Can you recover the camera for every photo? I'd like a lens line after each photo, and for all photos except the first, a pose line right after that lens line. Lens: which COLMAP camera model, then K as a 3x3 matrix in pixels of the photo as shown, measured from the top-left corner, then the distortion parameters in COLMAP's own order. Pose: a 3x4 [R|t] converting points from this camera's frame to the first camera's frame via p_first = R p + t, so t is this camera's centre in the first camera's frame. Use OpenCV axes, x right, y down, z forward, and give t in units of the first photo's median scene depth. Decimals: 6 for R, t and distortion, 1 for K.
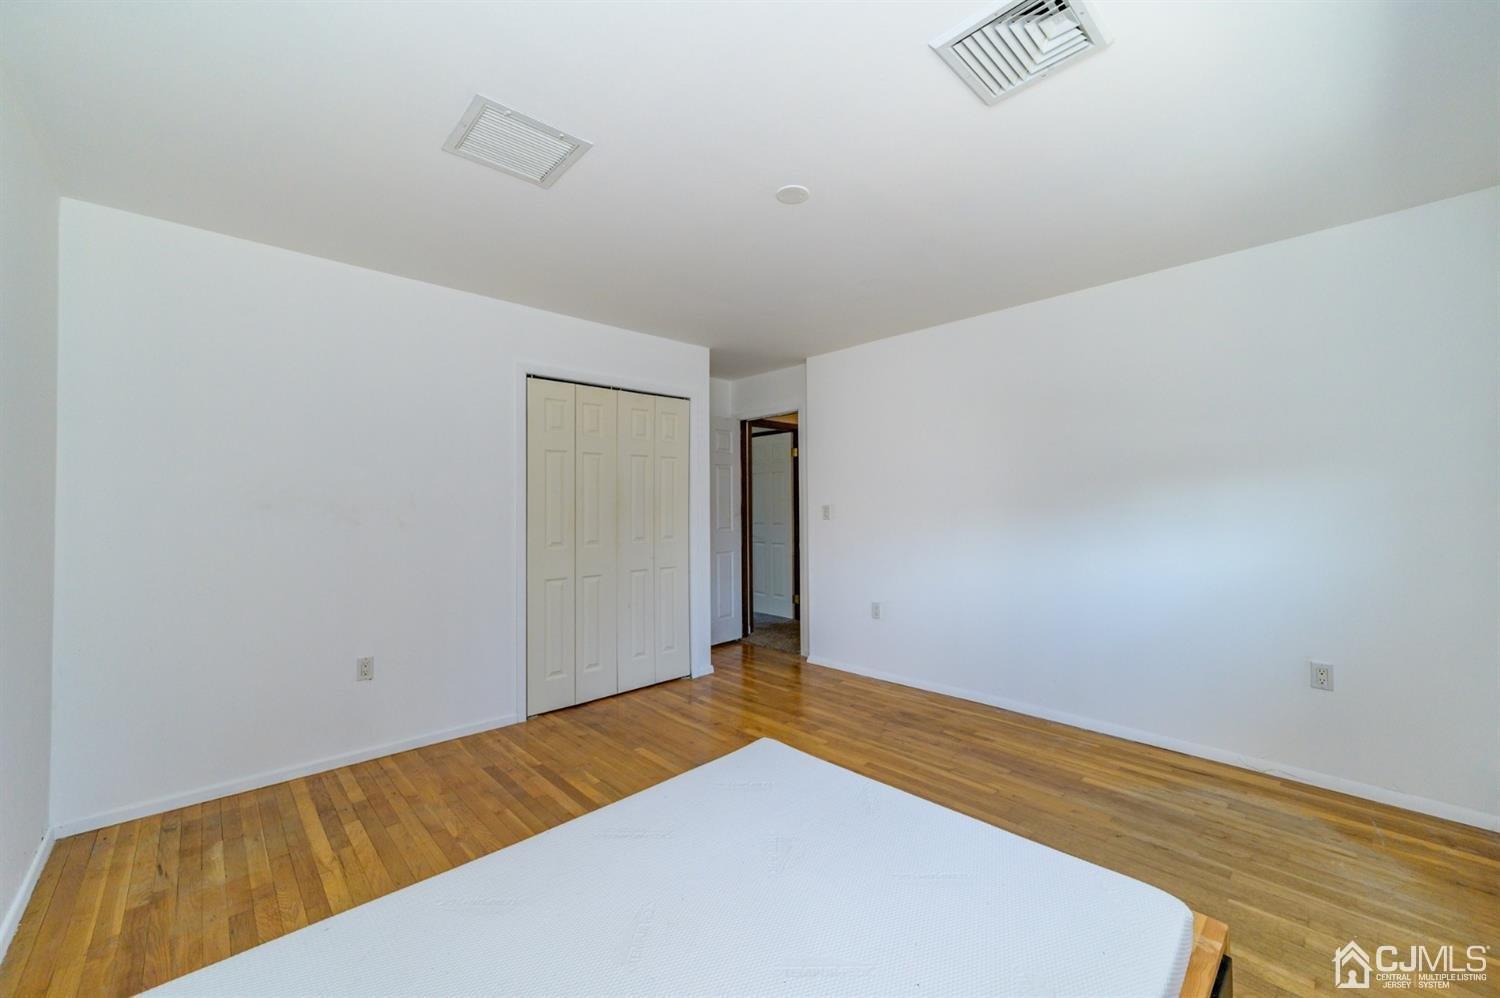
lens RADIAL K [[586.4, 0, 751.4], [0, 586.4, 504.2], [0, 0, 1]] dist [0.000299, -0.000347]
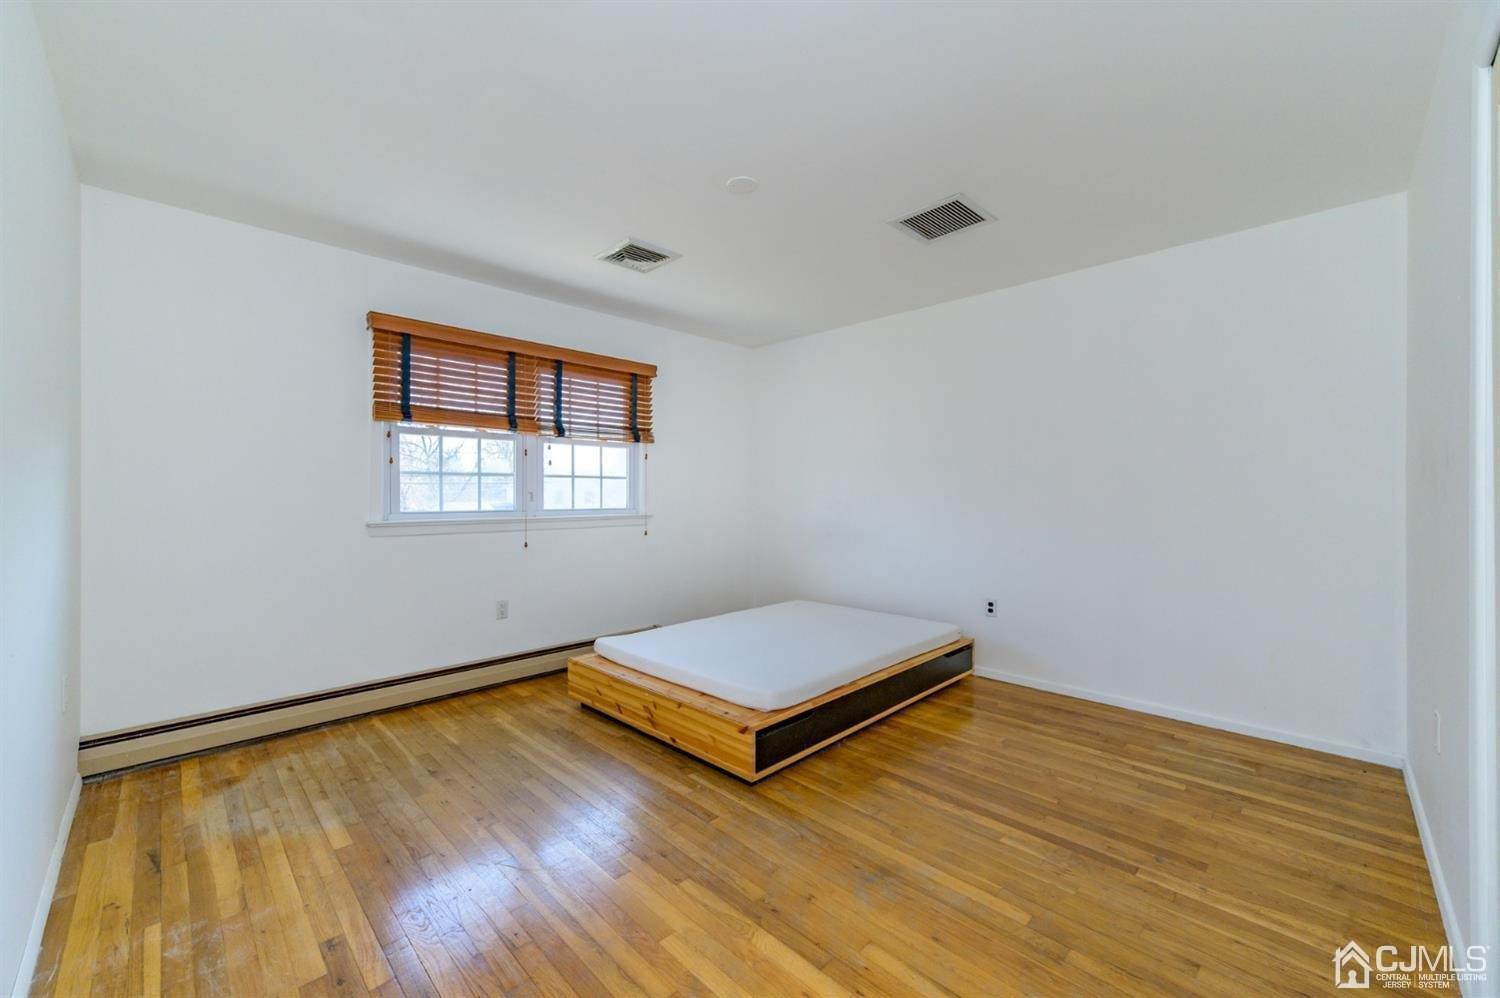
lens RADIAL K [[586.4, 0, 748.9], [0, 586.4, 491.4], [0, 0, 1]] dist [0.000299, -0.000347]
pose [[-0.999247, 0.006687, -0.038207, 0.092050], [0.007101, 0.999917, -0.010710, 0.039470], [0.038132, -0.010974, -0.999212, 1.854574]]
